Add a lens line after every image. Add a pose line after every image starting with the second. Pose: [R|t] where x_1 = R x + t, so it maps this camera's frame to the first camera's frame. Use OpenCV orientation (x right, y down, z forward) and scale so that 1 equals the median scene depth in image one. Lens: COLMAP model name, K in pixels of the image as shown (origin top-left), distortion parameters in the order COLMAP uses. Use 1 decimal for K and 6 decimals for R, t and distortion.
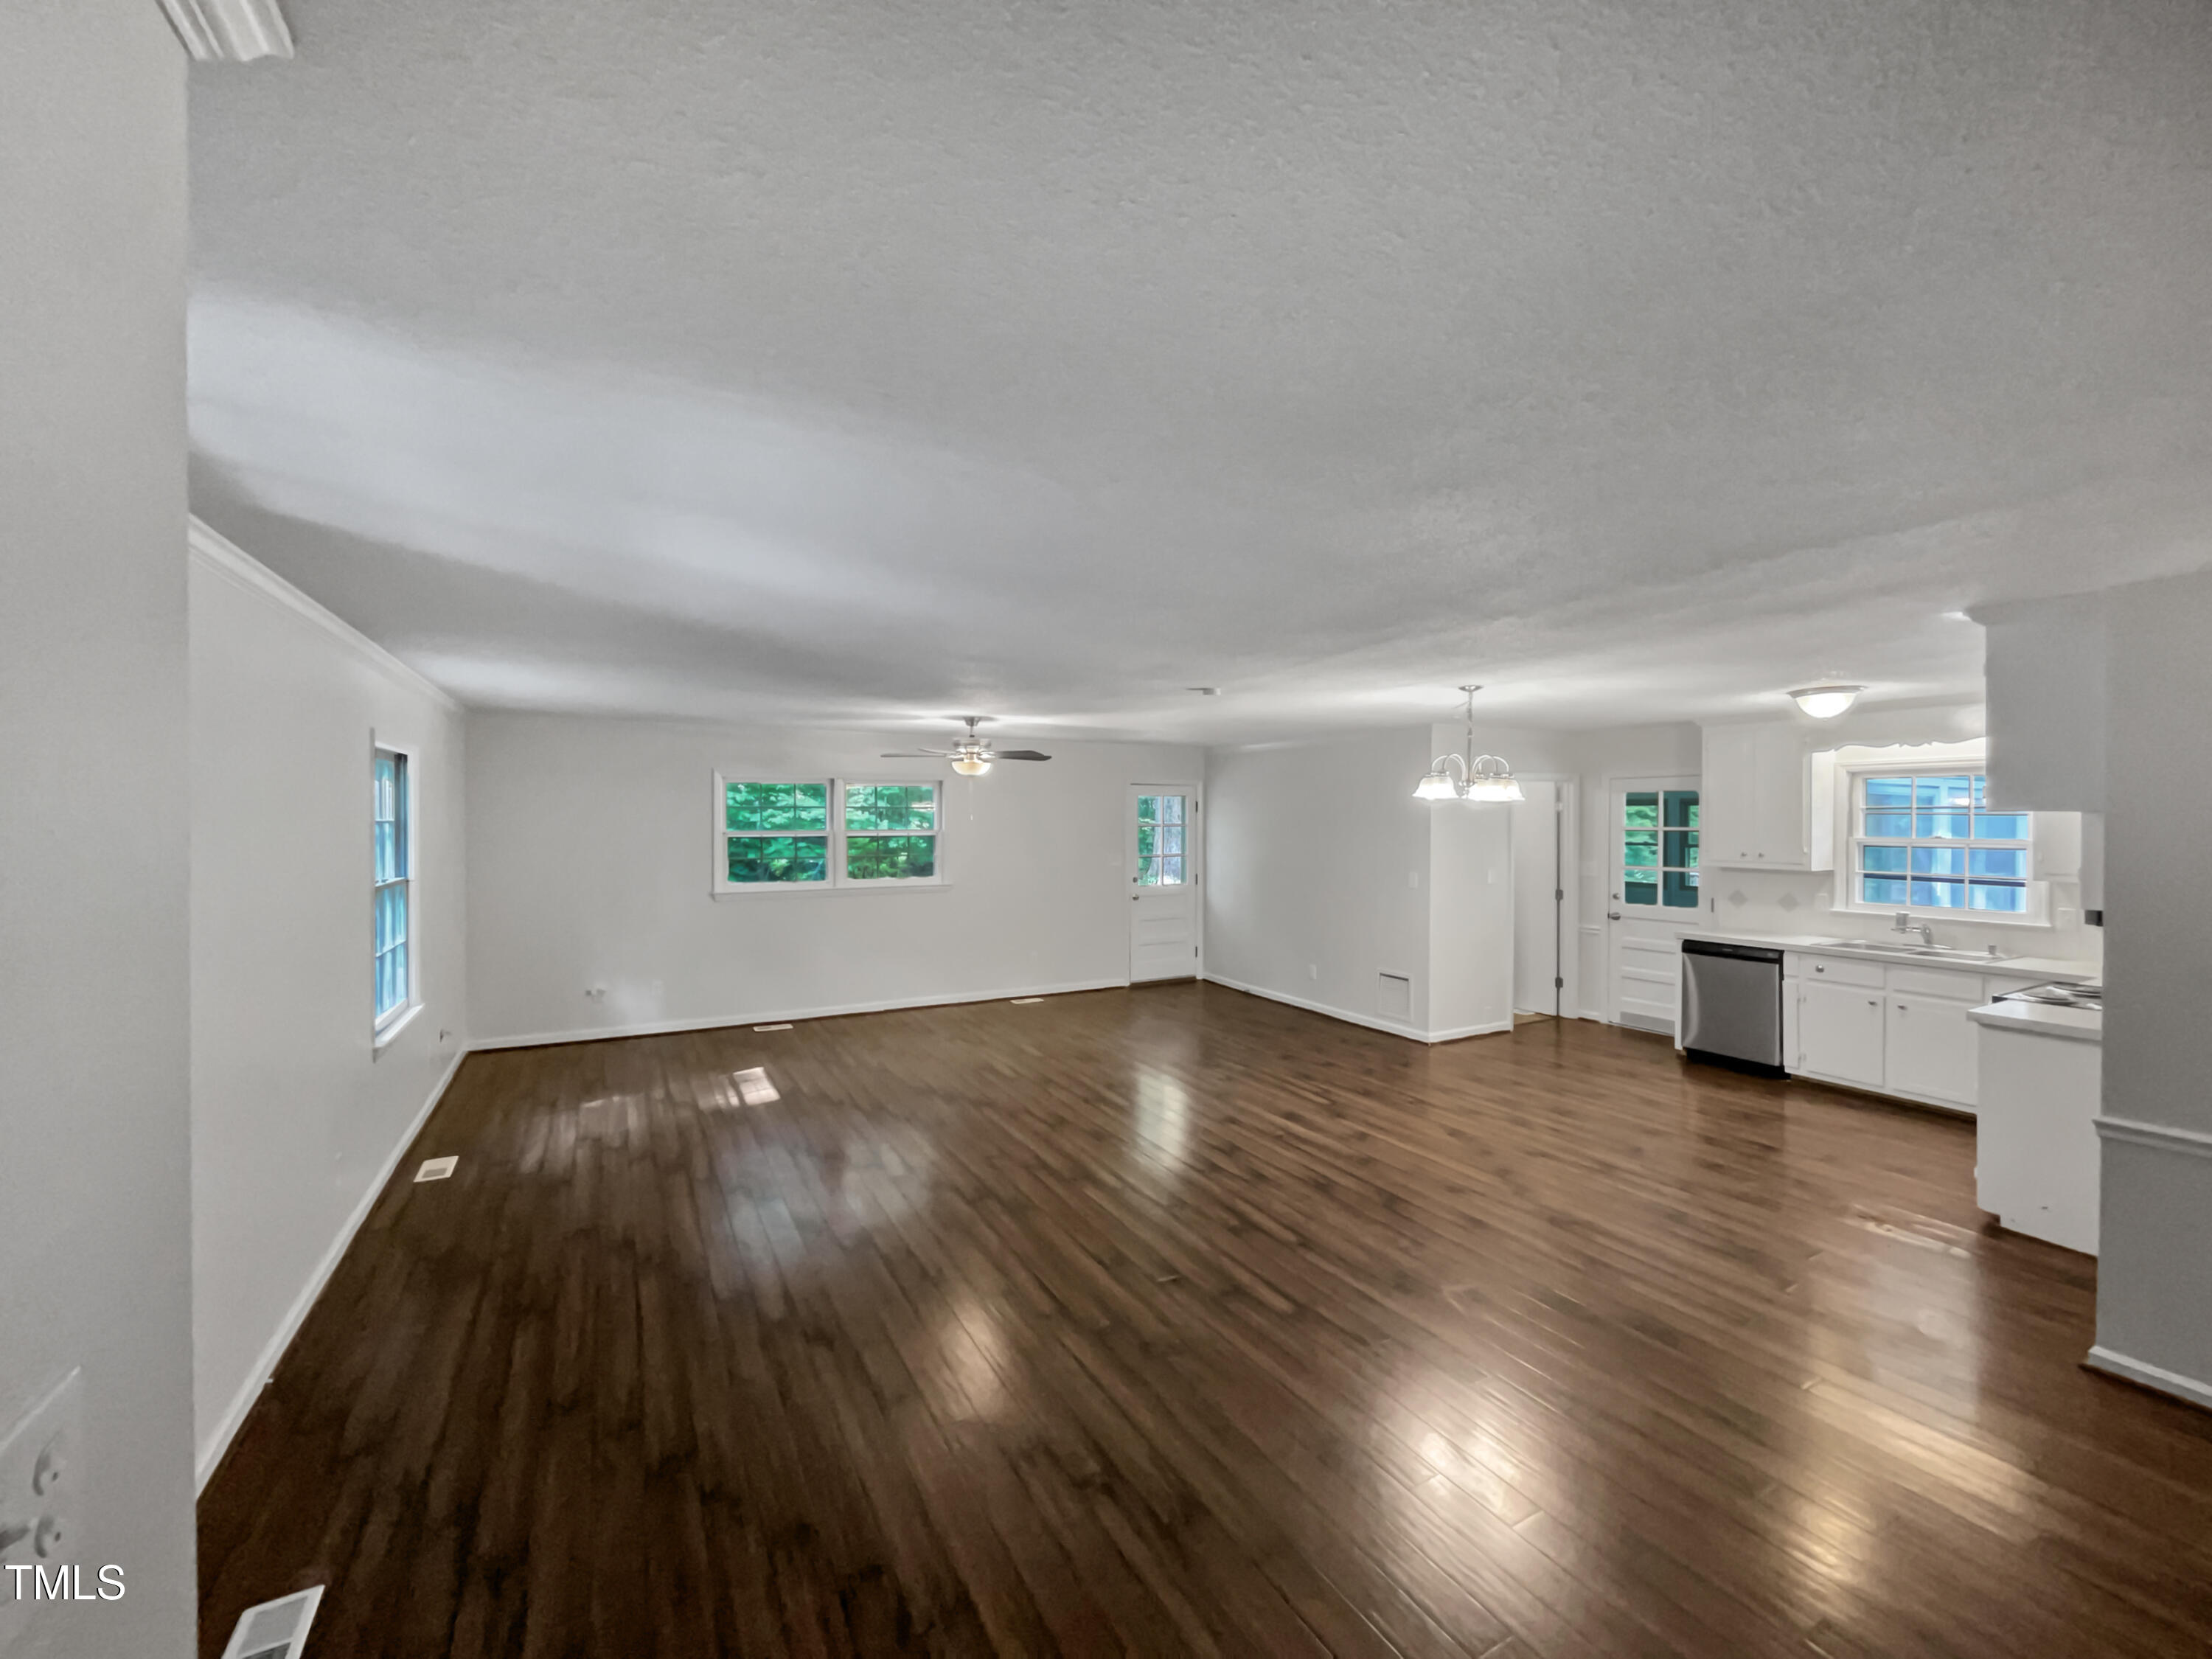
lens RADIAL K [[910.6, 0, 1092.2], [0, 910.6, 811.5], [0, 0, 1]] dist [0.010307, -0.000002]
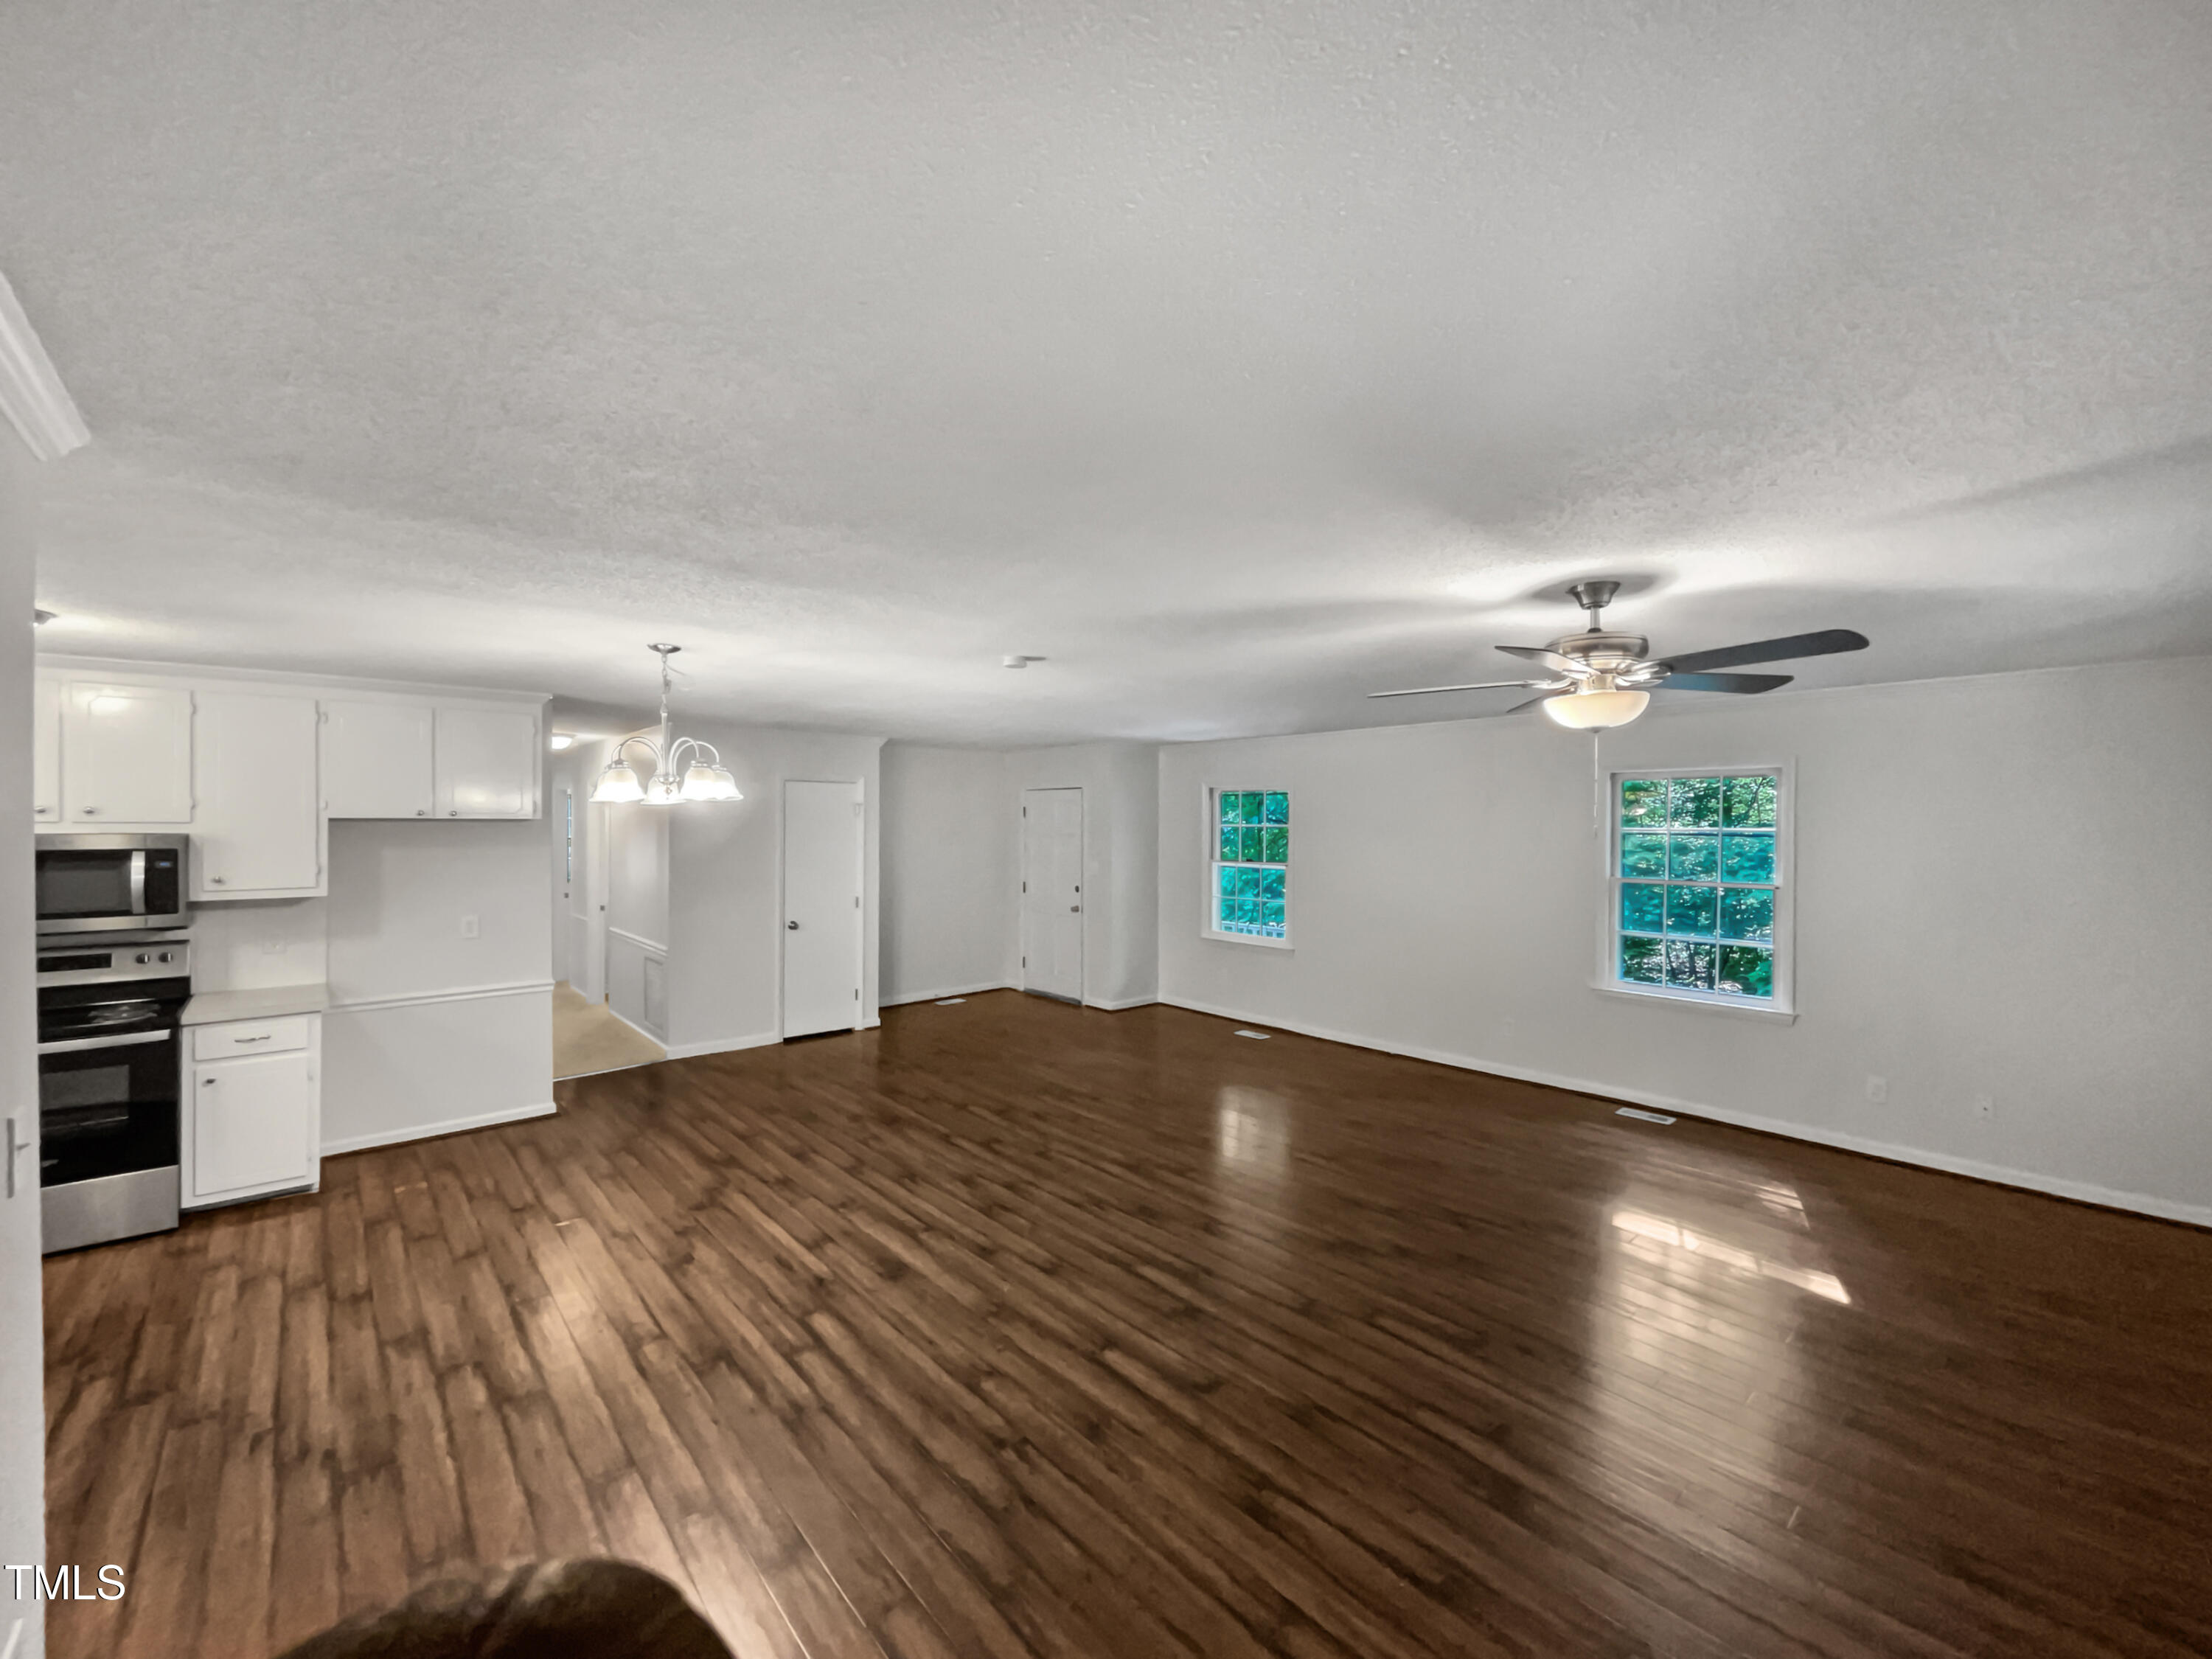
lens RADIAL K [[910.6, 0, 1092.2], [0, 910.6, 811.5], [0, 0, 1]] dist [0.010307, -0.000002]
pose [[-0.977376, -0.006654, -0.211403, 0.237176], [-0.003687, 0.999889, -0.014428, 0.003469], [0.211476, -0.013322, -0.977292, 1.819282]]
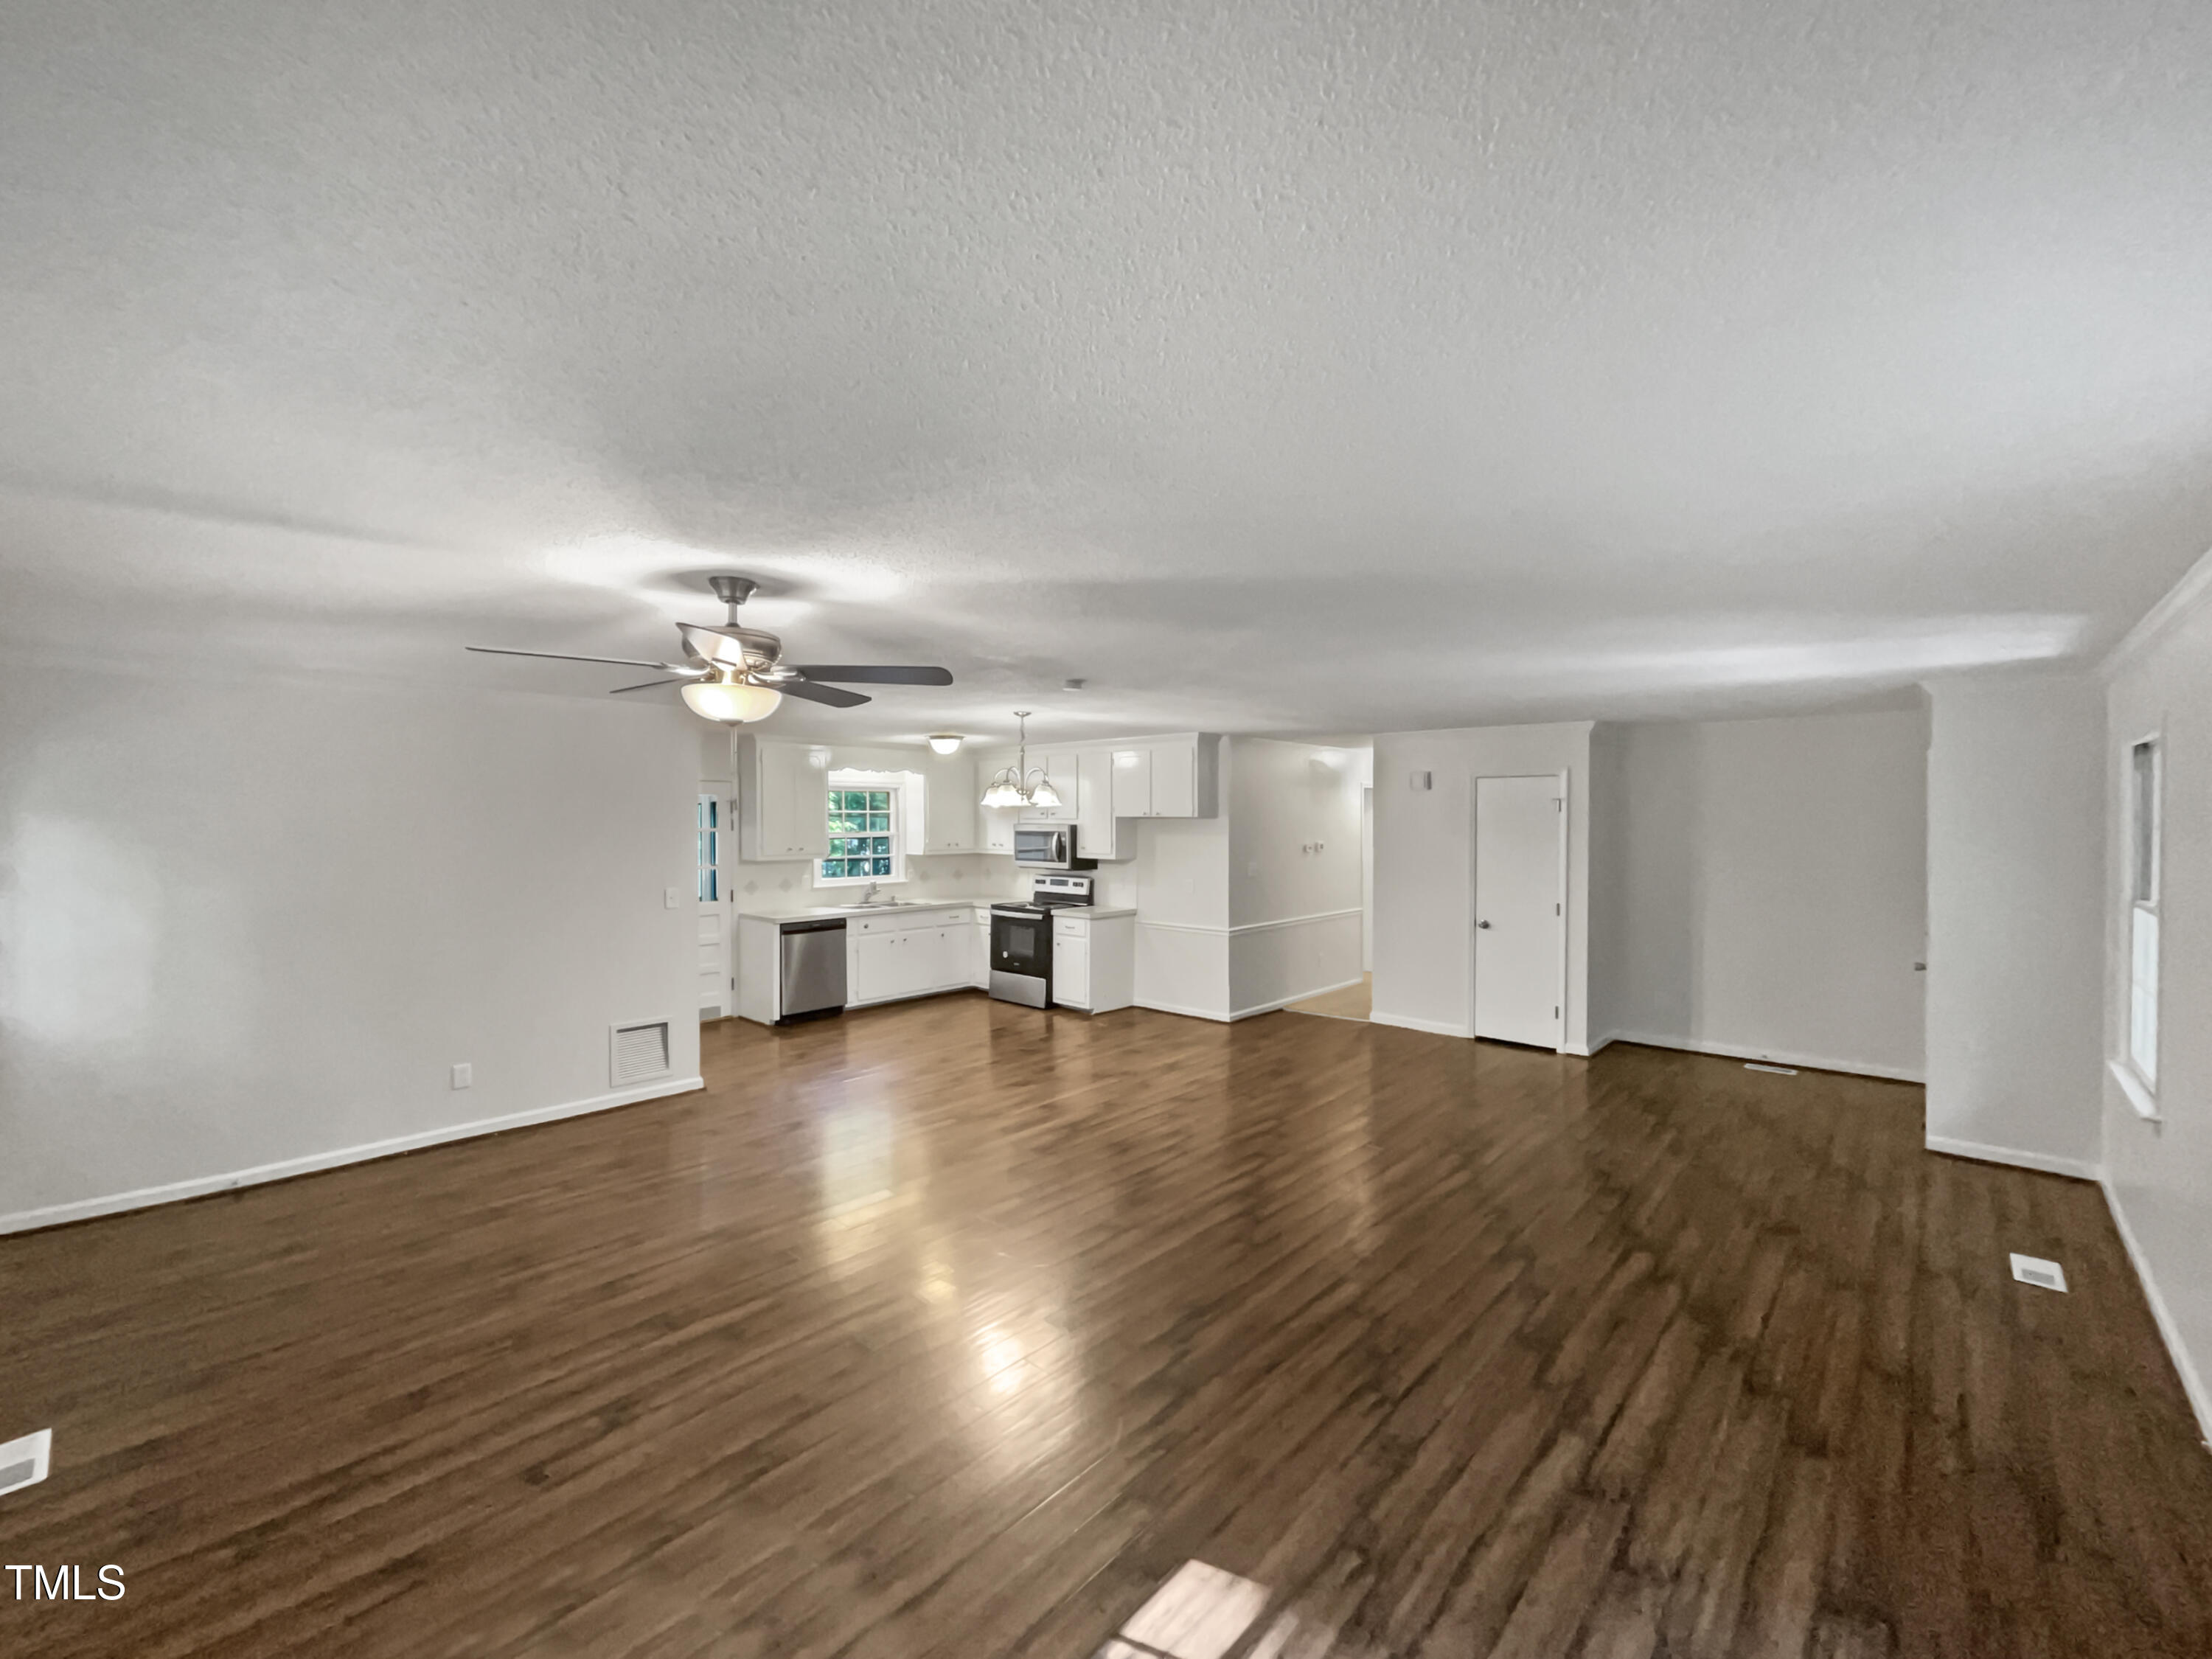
lens RADIAL K [[910.3, 0, 1106.0], [0, 910.3, 829.5], [0, 0, 1]] dist [0.001427, 0.000183]
pose [[-0.336667, -0.014299, 0.941515, -0.775498], [-0.005427, 0.999898, 0.013245, 0.001843], [-0.941608, -0.000650, -0.336710, 1.321484]]
